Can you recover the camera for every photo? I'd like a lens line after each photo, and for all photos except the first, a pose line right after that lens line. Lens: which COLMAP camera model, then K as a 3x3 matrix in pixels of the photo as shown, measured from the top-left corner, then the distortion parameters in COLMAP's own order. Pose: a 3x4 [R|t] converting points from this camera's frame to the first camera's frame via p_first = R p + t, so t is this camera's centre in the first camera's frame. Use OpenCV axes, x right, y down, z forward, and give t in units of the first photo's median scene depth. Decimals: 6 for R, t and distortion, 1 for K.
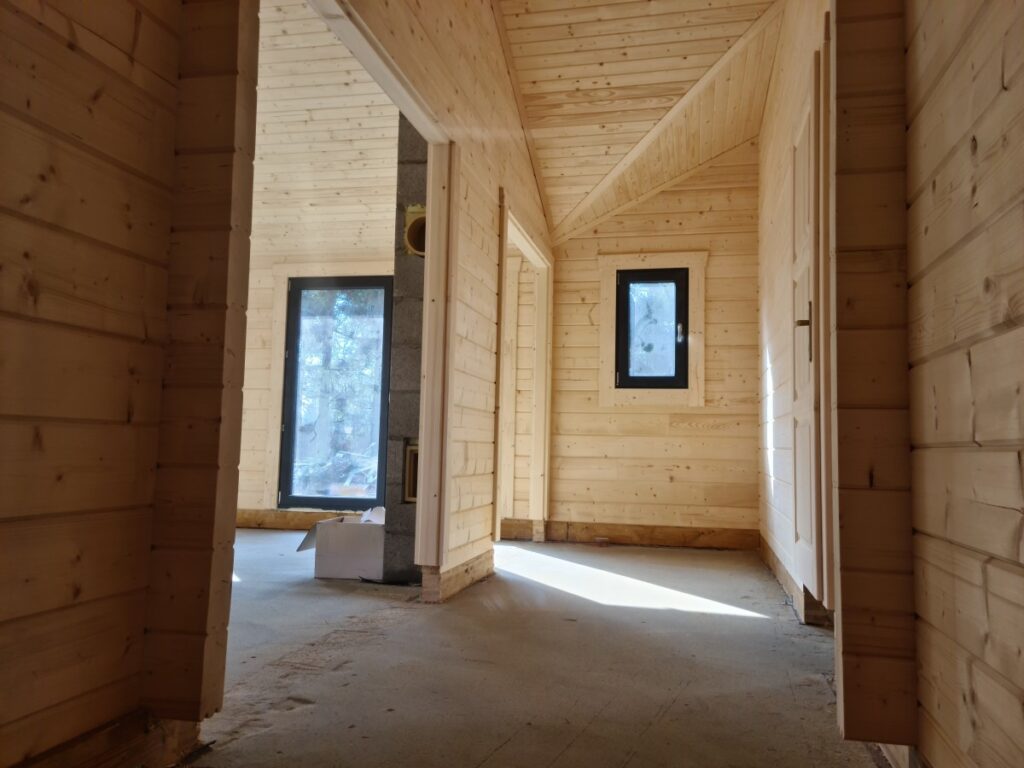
lens RADIAL K [[818.9, 0, 512.0], [0, 818.9, 384.0], [0, 0, 1]] dist [0.053237, 0.005752]
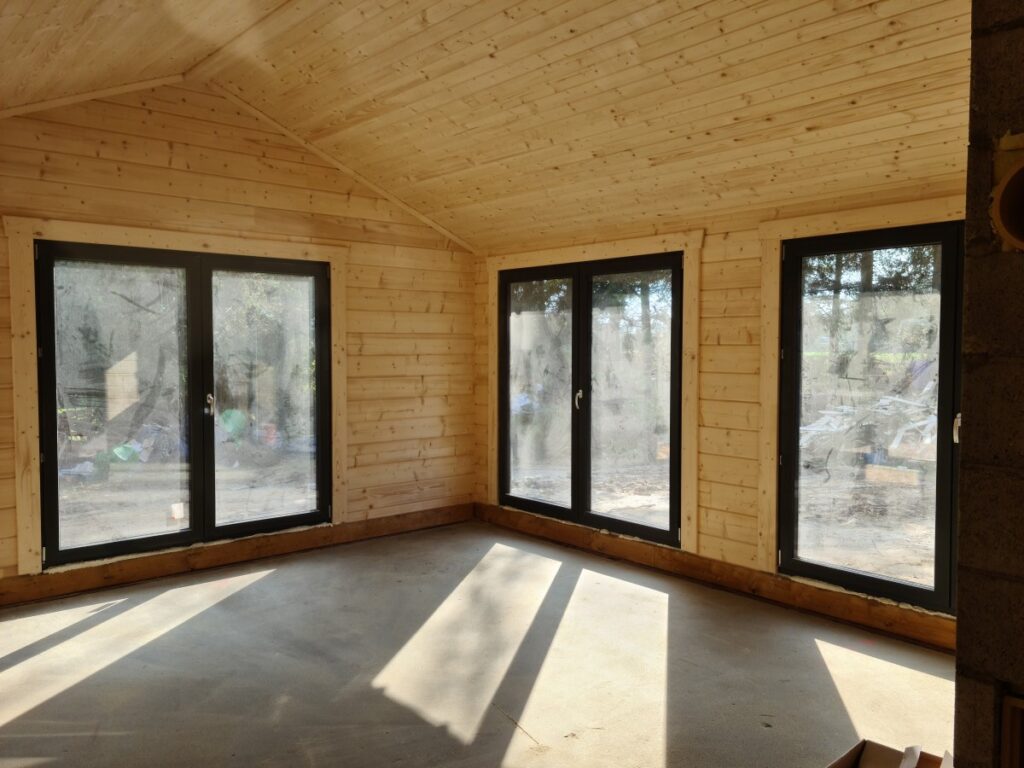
lens RADIAL K [[799.7, 0, 512.0], [0, 799.7, 384.0], [0, 0, 1]] dist [0.107650, -0.119408]
pose [[0.799823, 0.004466, -0.600219, -0.049405], [0.071135, 0.992220, 0.102174, -0.099857], [0.596005, -0.124418, 0.793283, 0.333801]]
